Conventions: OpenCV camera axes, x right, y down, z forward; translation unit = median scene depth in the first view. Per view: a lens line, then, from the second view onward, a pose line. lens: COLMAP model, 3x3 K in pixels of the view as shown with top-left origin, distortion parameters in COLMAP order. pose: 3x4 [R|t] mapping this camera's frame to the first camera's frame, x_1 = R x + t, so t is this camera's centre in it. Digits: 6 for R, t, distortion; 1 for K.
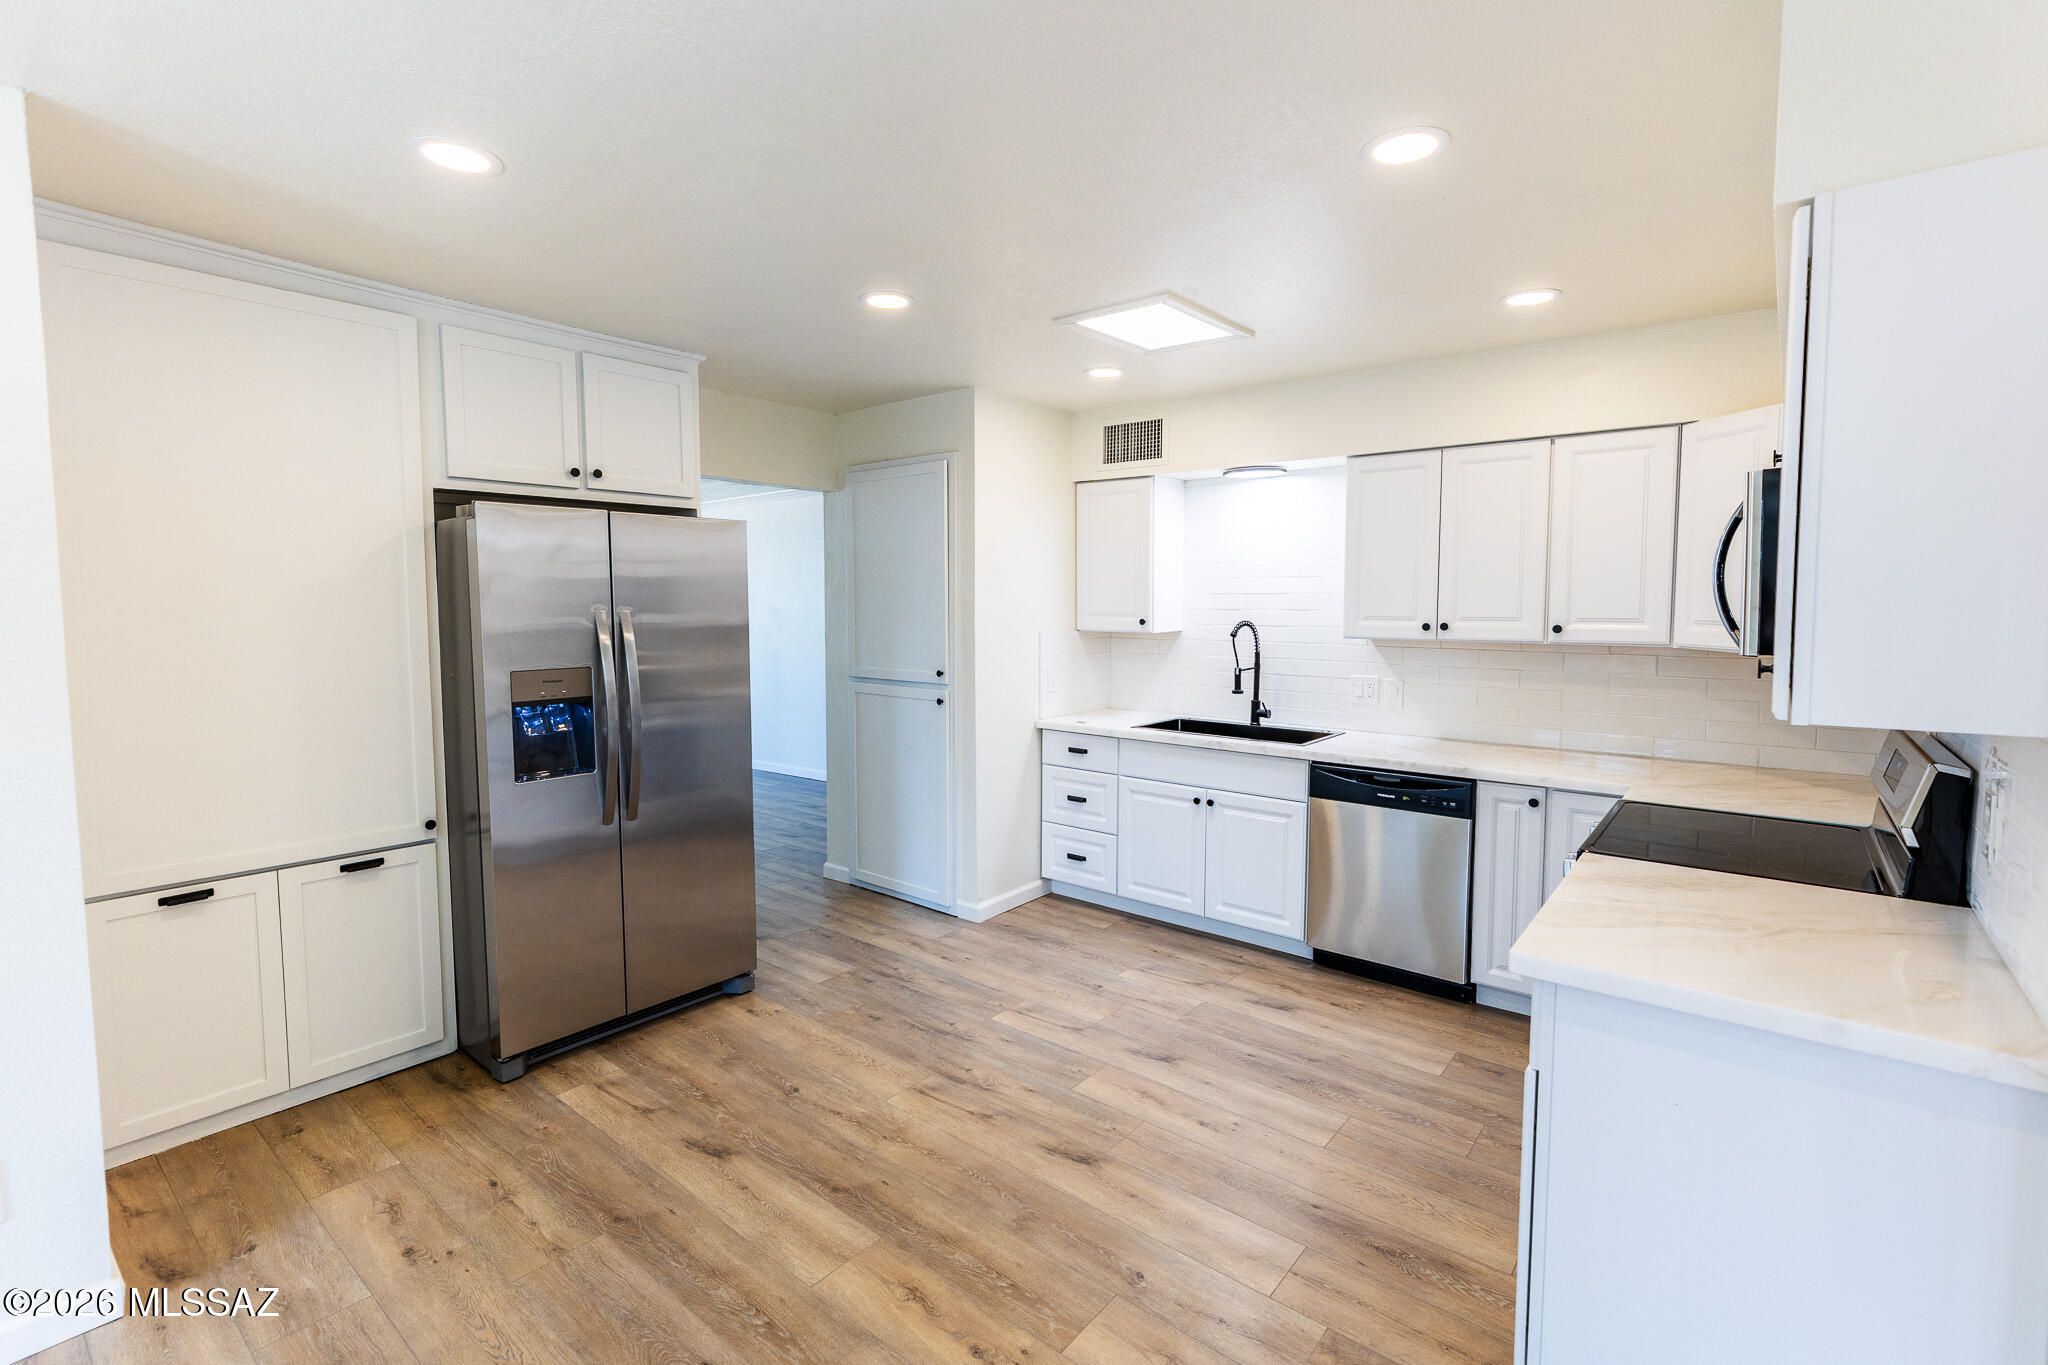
lens RADIAL K [[915.8, 0, 1014.1], [0, 915.8, 680.1], [0, 0, 1]] dist [-0.000667, 0.000000]
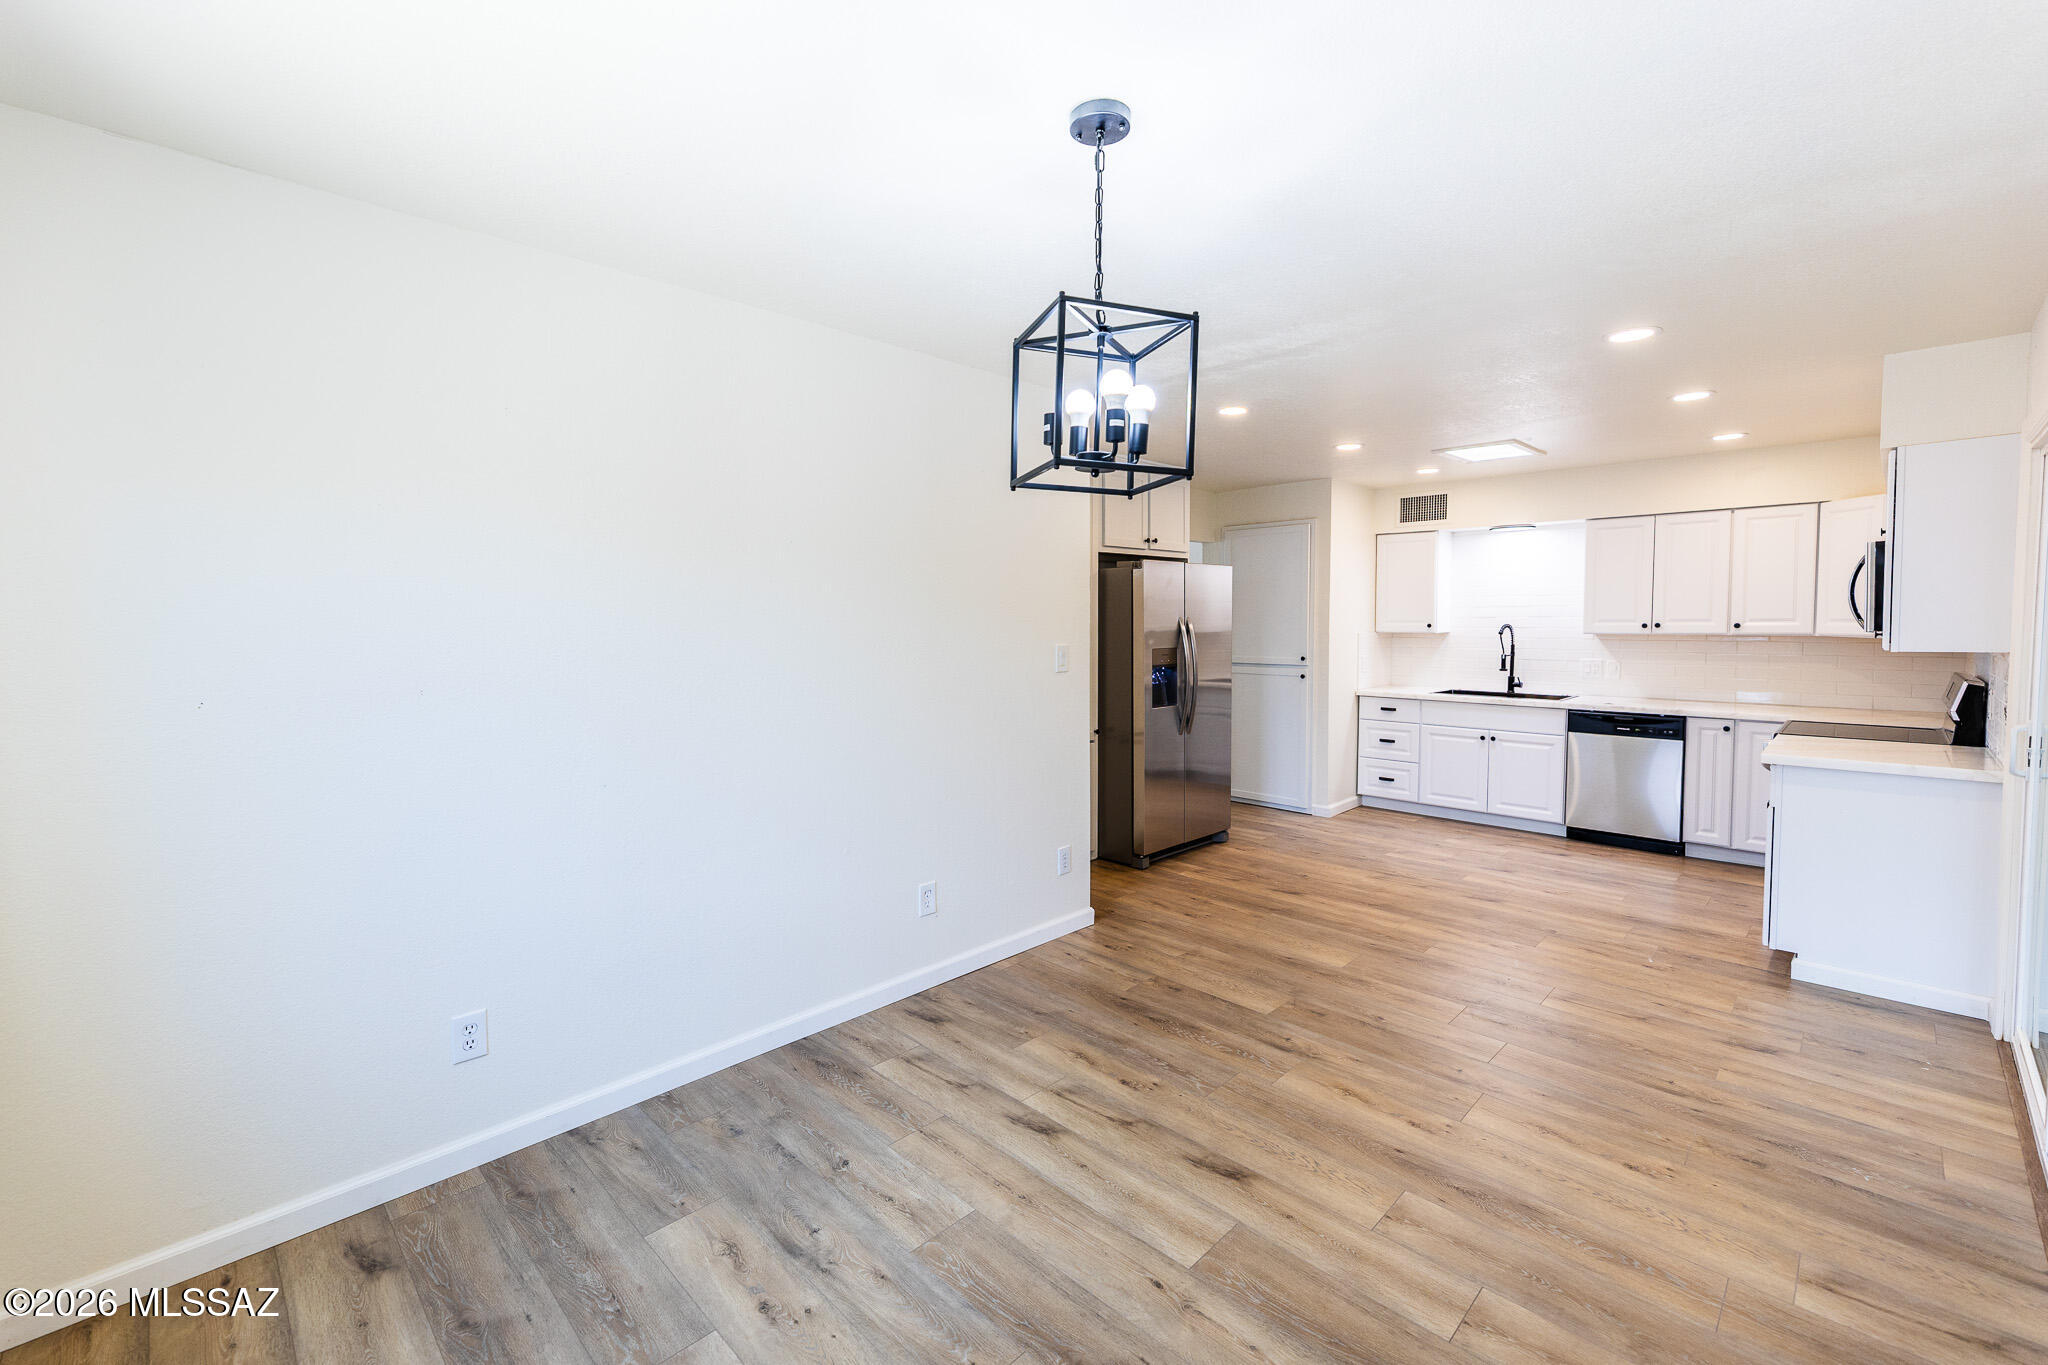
lens RADIAL K [[845.8, 0, 1026.2], [0, 845.8, 679.1], [0, 0, 1]] dist [0.000676, -0.000310]
pose [[0.995185, 0.000927, -0.098014, -0.458760], [-0.002646, 0.999845, -0.017406, 0.060964], [0.097983, 0.017581, 0.995033, -0.550513]]
